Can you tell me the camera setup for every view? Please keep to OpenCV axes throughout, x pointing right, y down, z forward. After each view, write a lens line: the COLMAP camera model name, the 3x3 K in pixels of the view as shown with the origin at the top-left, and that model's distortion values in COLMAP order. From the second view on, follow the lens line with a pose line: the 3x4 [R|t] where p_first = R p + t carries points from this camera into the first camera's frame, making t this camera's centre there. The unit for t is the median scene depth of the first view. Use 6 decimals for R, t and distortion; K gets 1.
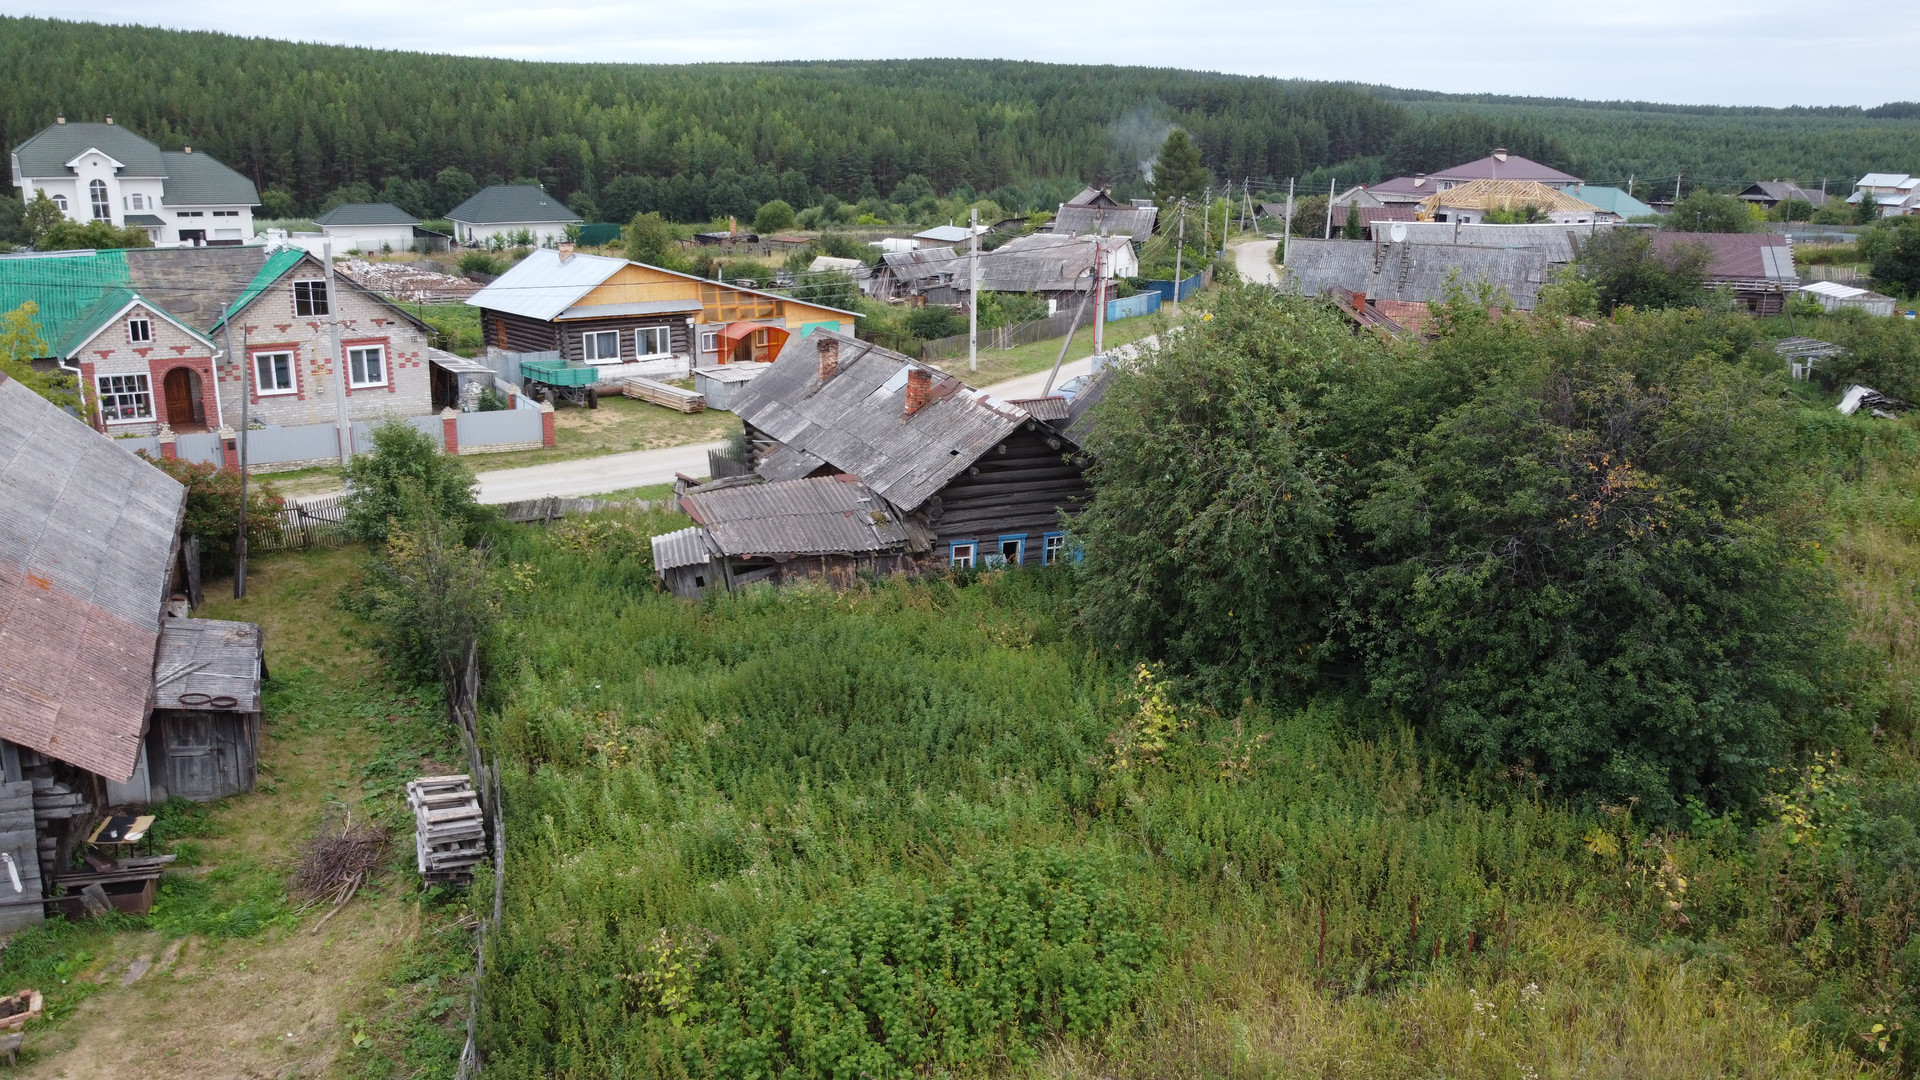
lens RADIAL K [[1457.6, 0, 960.0], [0, 1457.6, 540.0], [0, 0, 1]] dist [-0.000019, -0.003612]
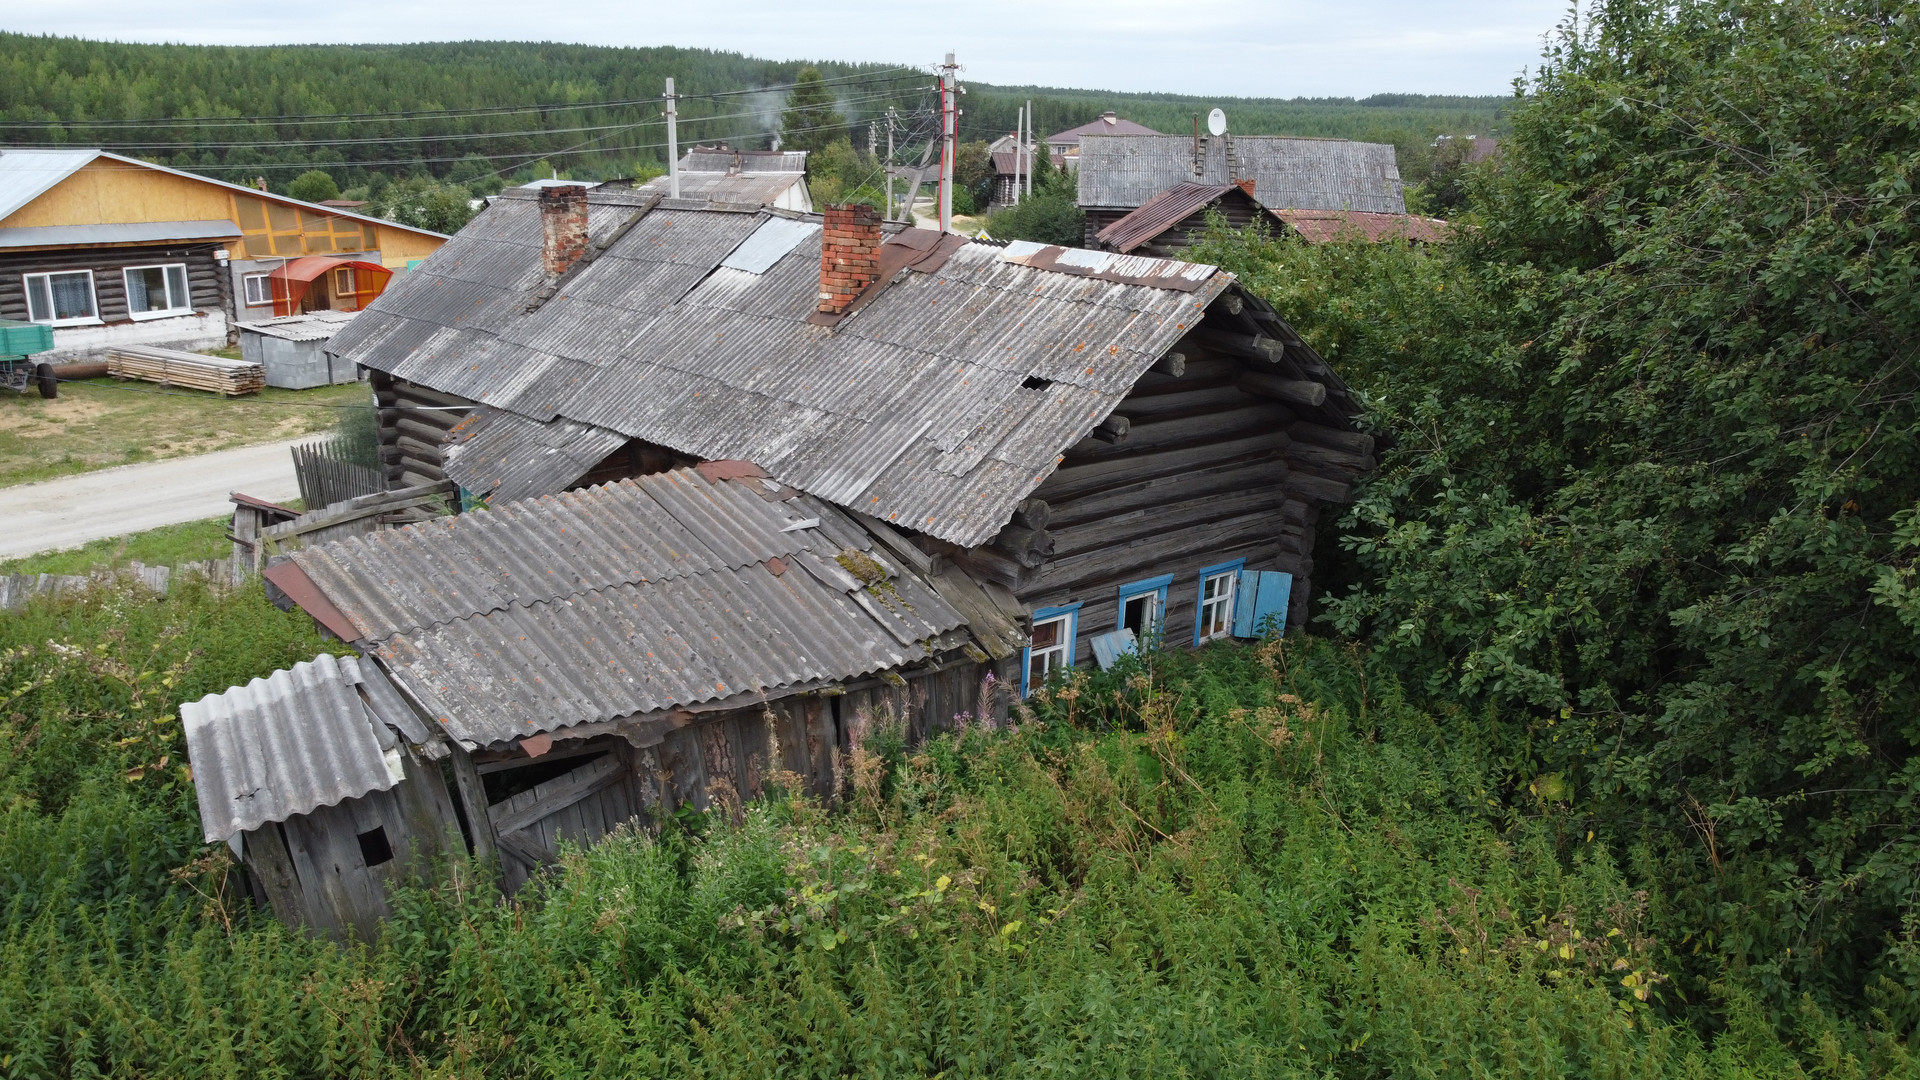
lens RADIAL K [[1457.6, 0, 960.0], [0, 1457.6, 540.0], [0, 0, 1]] dist [-0.000019, -0.003612]
pose [[0.957293, -0.080721, 0.277622, -0.079654], [0.080092, 0.996694, 0.013628, -0.015458], [-0.277804, 0.009189, 0.960594, 0.383453]]
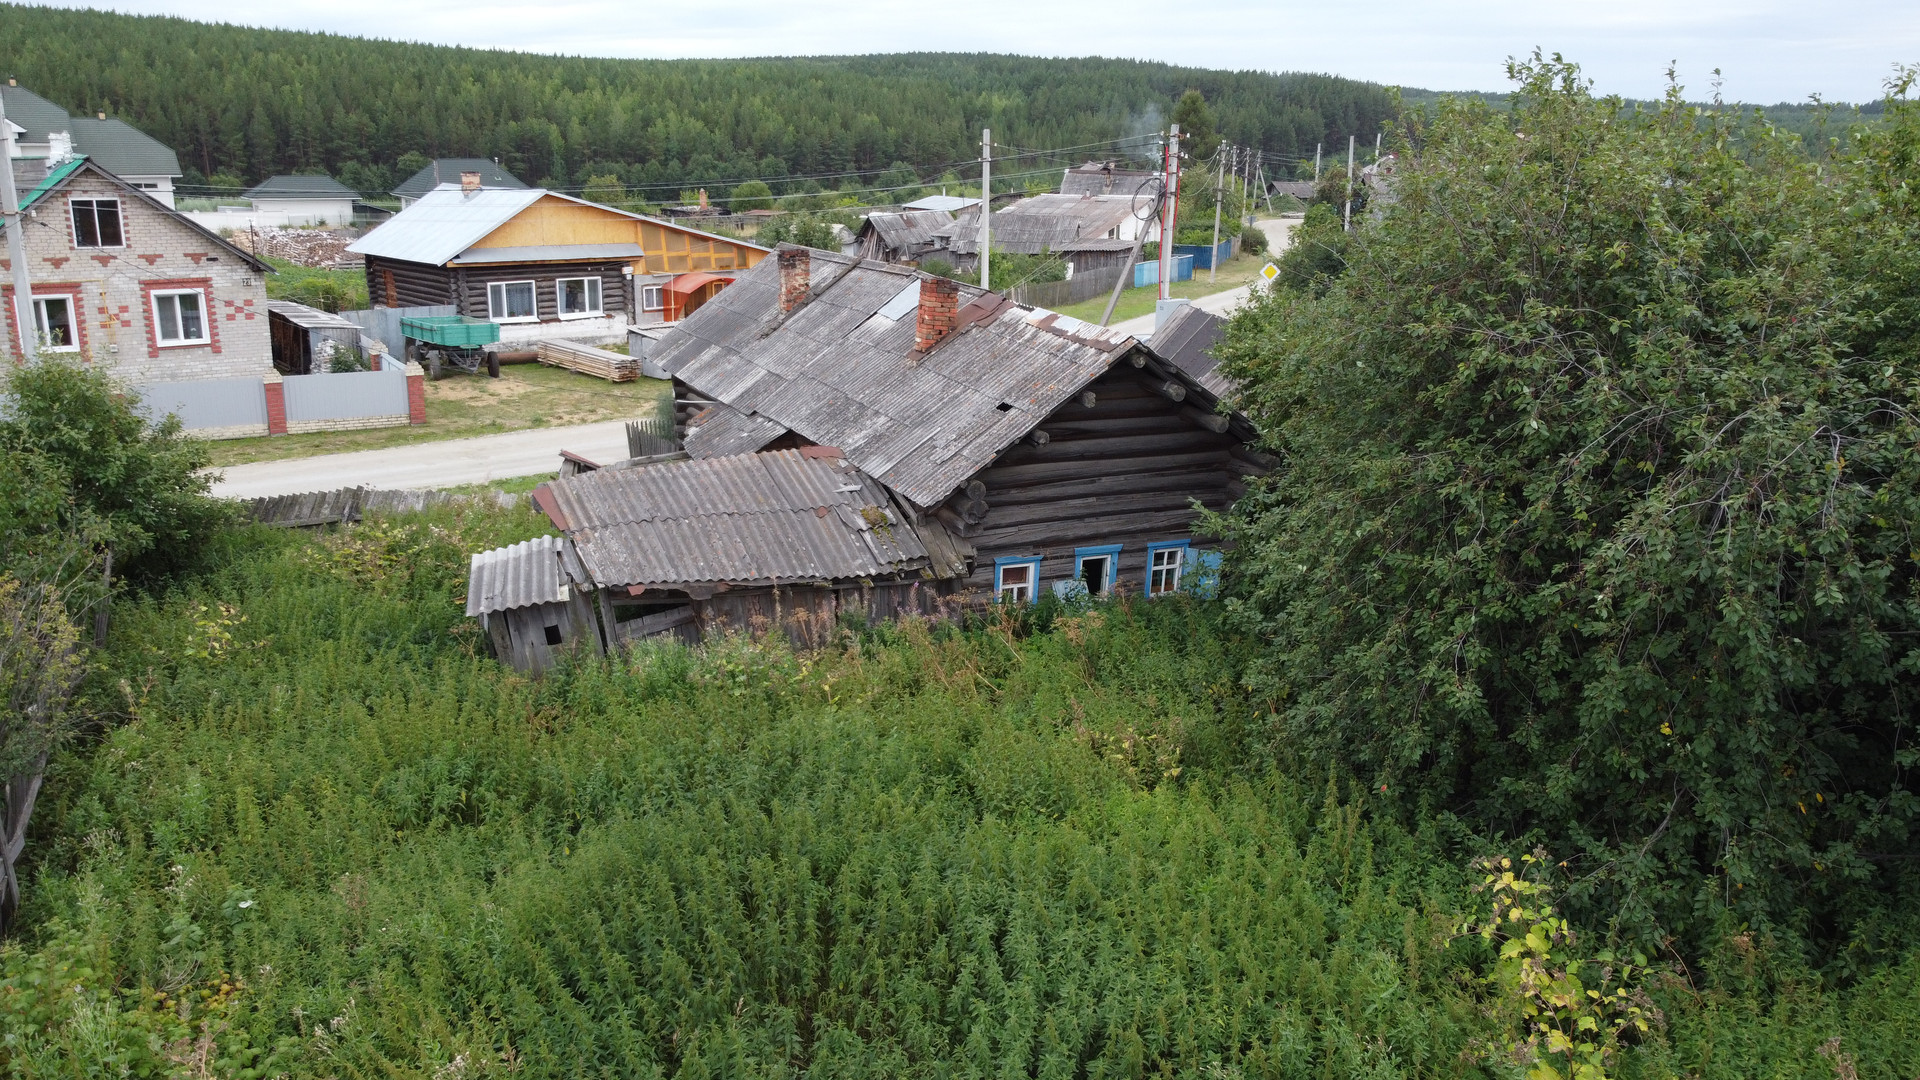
lens RADIAL K [[1457.6, 0, 960.0], [0, 1457.6, 540.0], [0, 0, 1]] dist [-0.000019, -0.003612]
pose [[0.999935, -0.002664, 0.011131, -0.016963], [0.002673, 0.999996, -0.000796, -0.003711], [-0.011129, 0.000825, 0.999938, 0.249808]]
